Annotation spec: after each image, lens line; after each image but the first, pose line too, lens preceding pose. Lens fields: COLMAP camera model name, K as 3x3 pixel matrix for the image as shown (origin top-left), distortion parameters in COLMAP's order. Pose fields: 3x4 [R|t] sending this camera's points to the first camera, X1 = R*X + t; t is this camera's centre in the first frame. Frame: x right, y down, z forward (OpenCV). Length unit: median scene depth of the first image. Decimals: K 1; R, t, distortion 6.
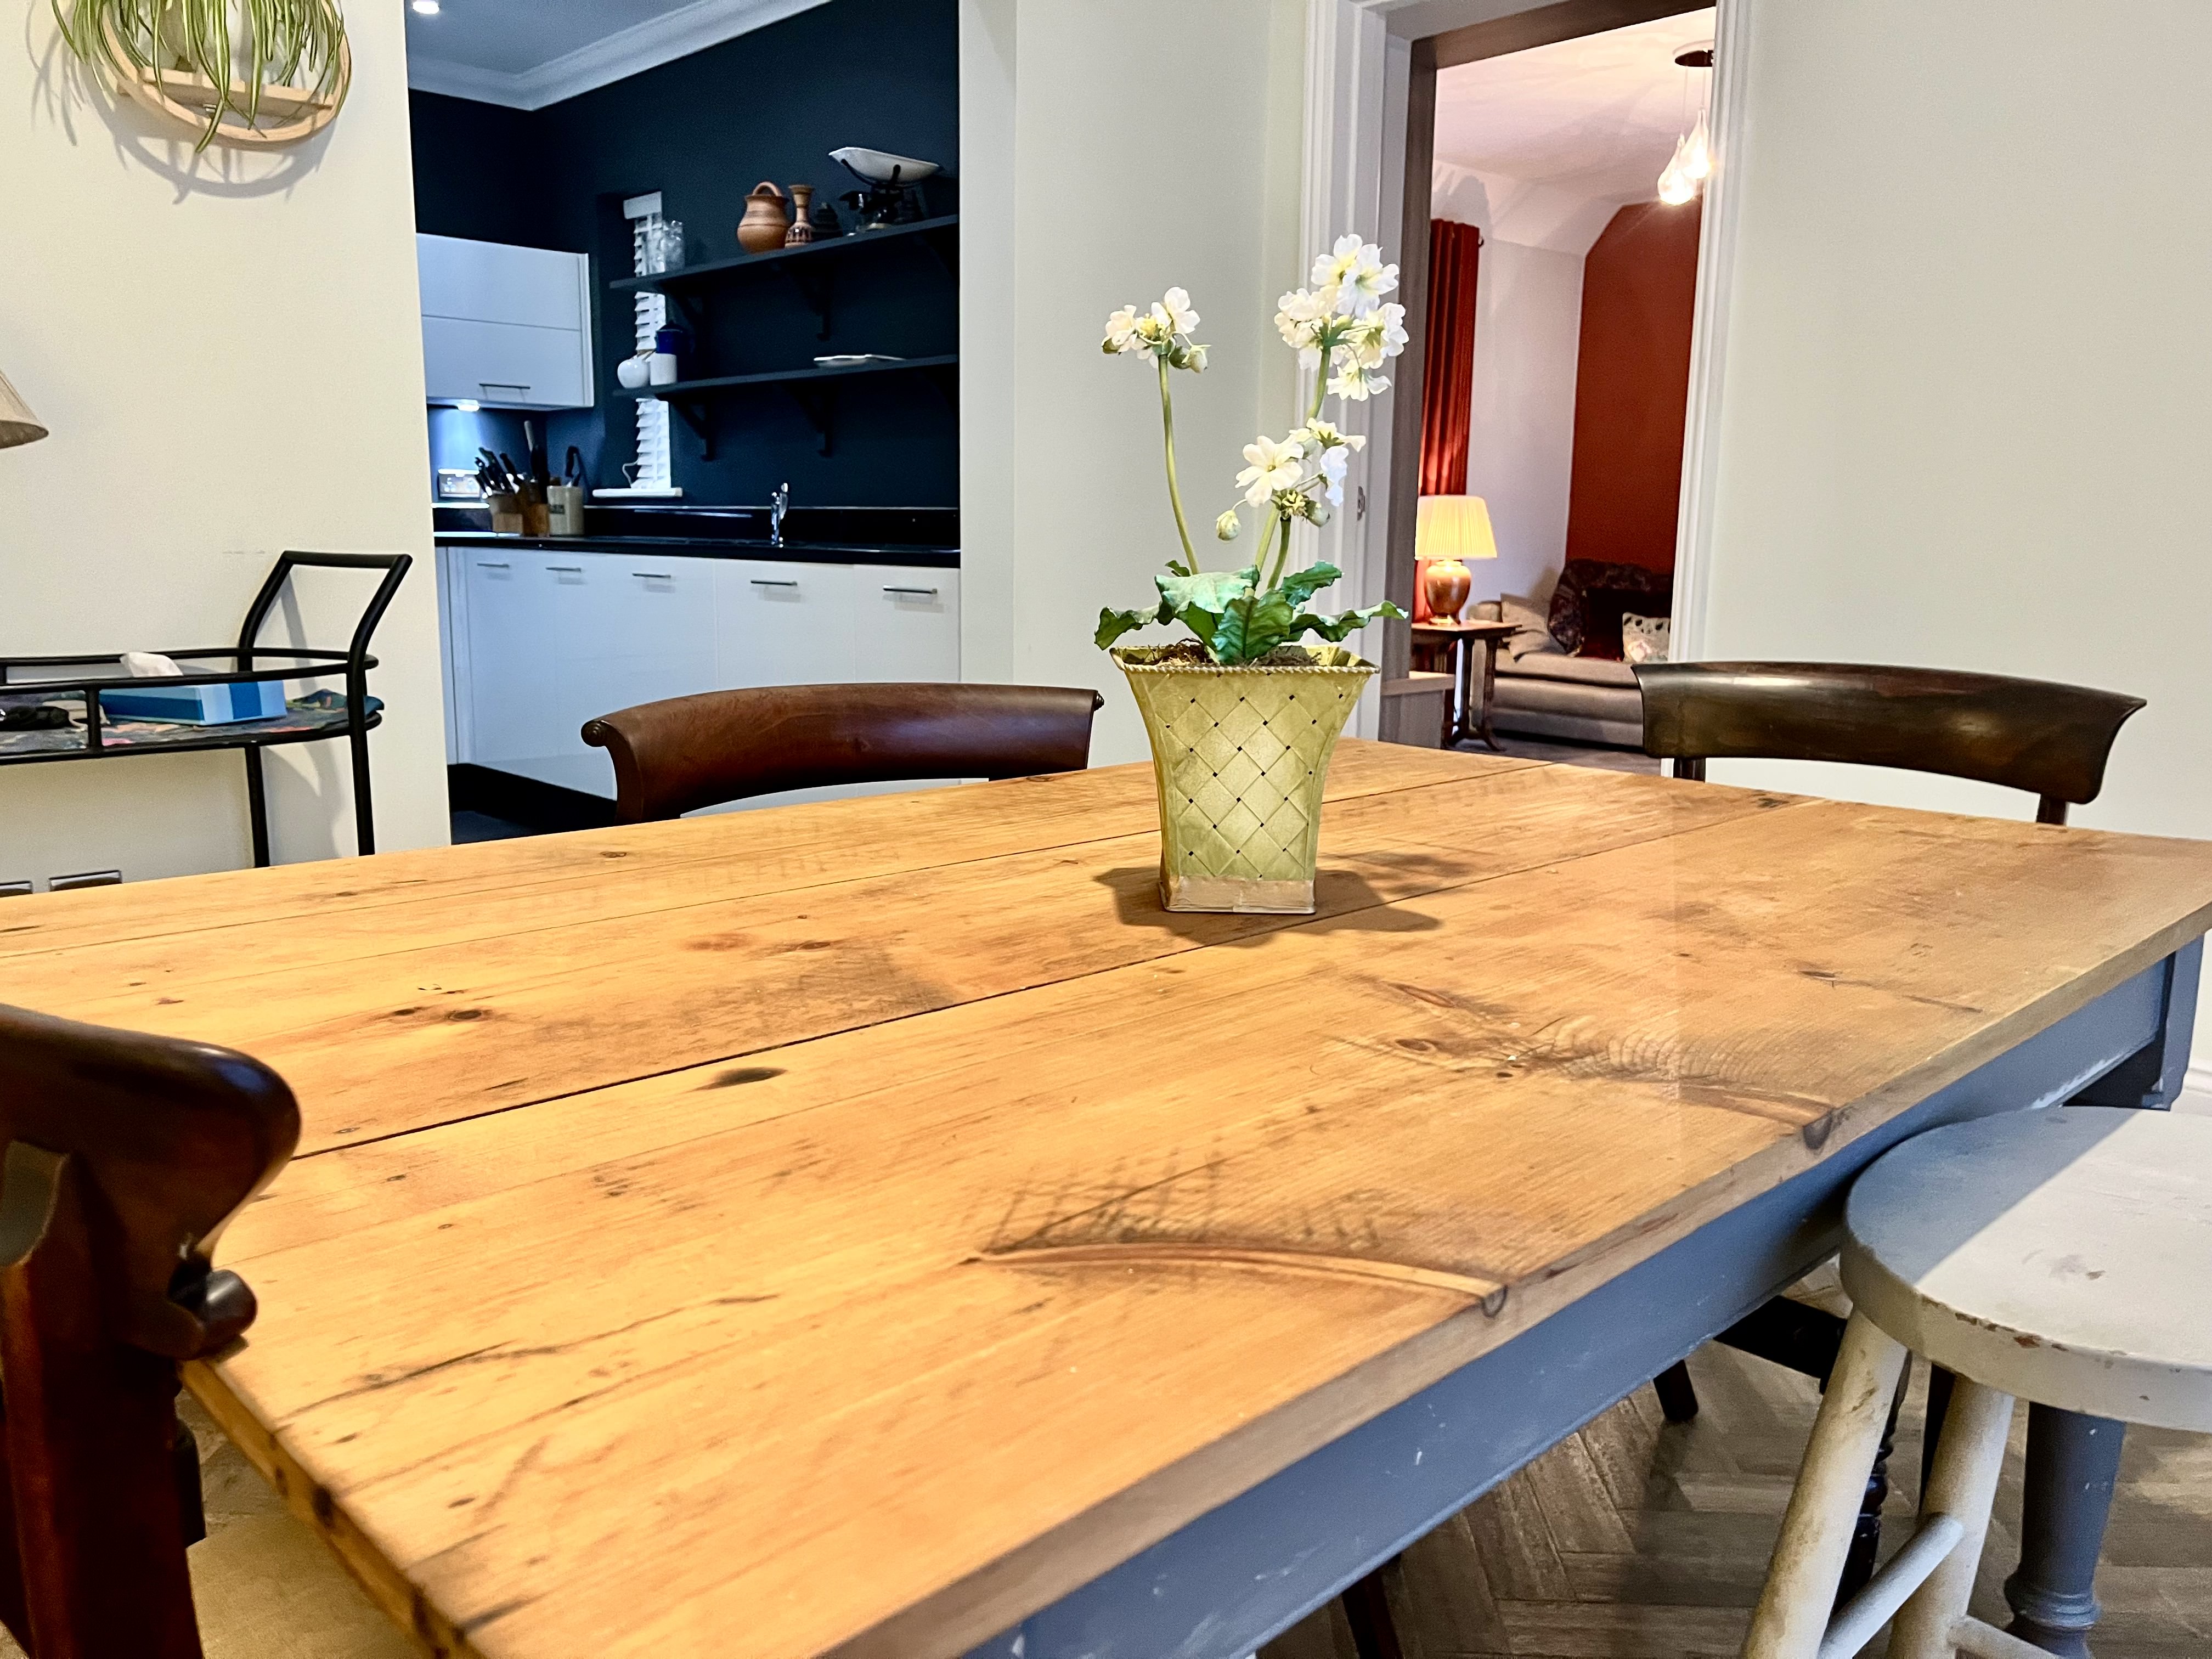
lens RADIAL K [[1679.5, 0, 1106.0], [0, 1679.5, 829.5], [0, 0, 1]] dist [0.068823, -0.100051]
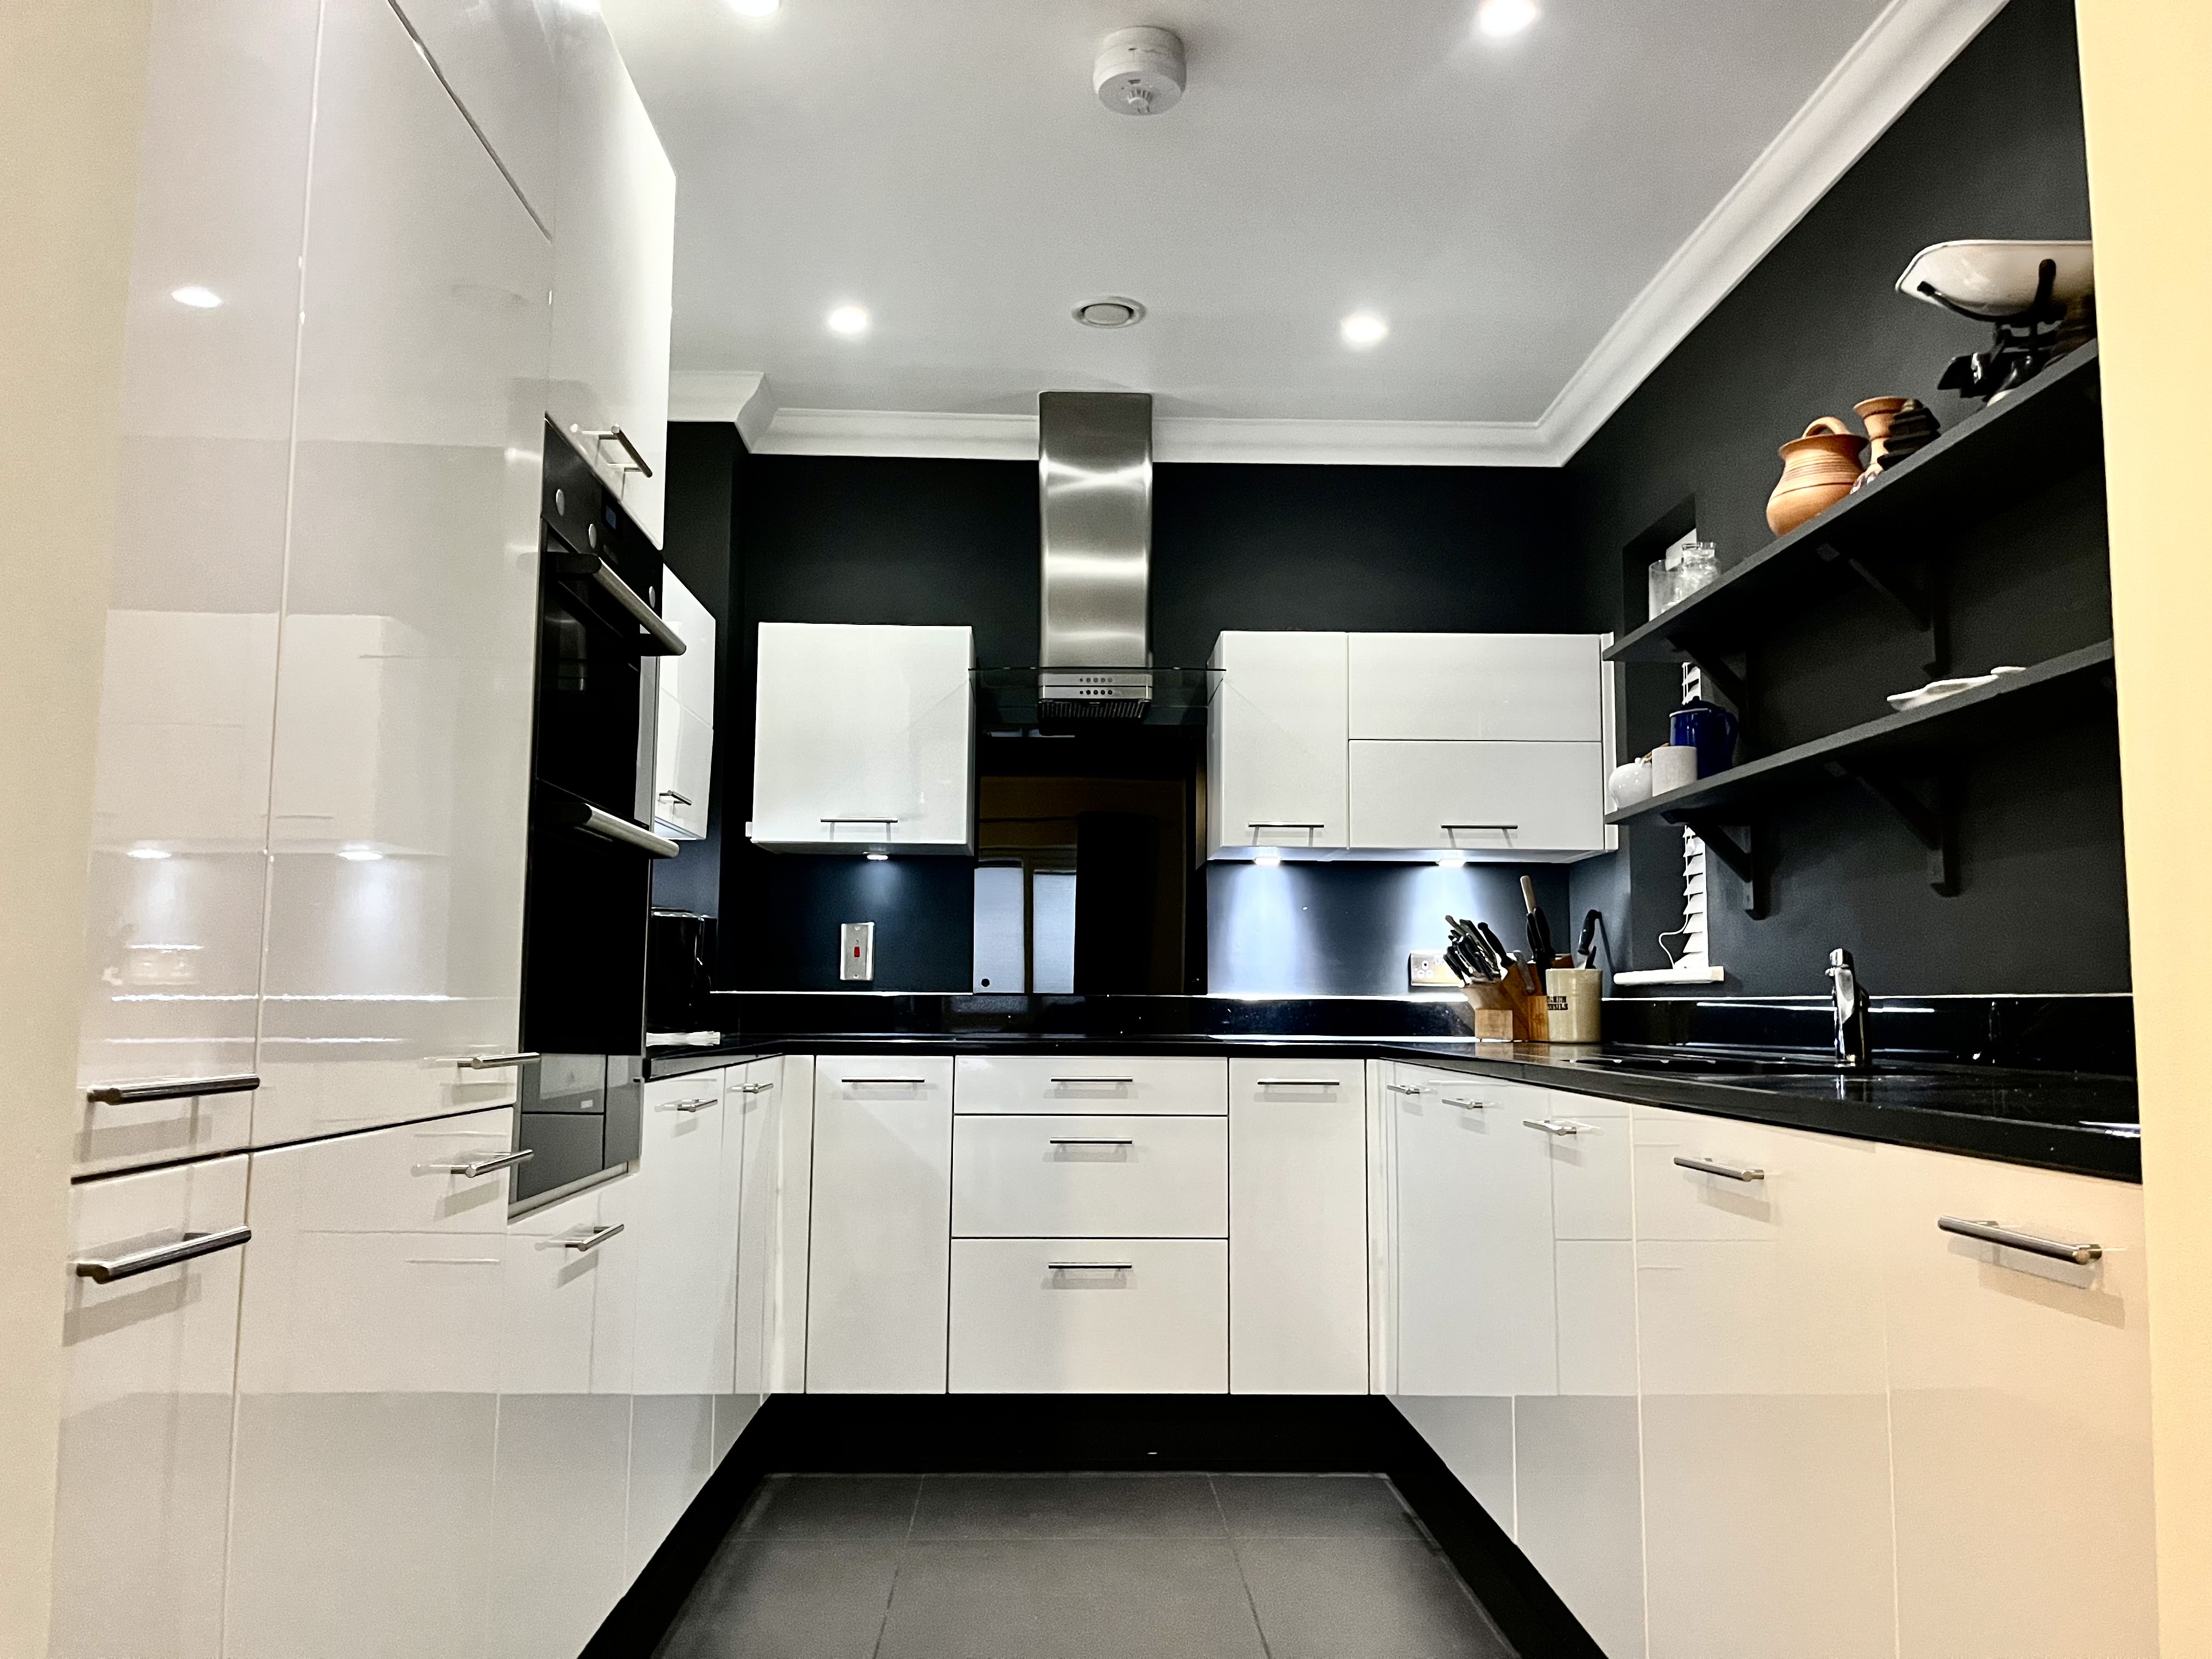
lens RADIAL K [[1679.5, 0, 1106.0], [0, 1679.5, 829.5], [0, 0, 1]] dist [0.068823, -0.100051]
pose [[0.740724, -0.072230, -0.667916, -0.011594], [-0.122632, 0.962962, -0.240138, -0.075485], [0.660523, 0.259784, 0.704431, 0.405784]]
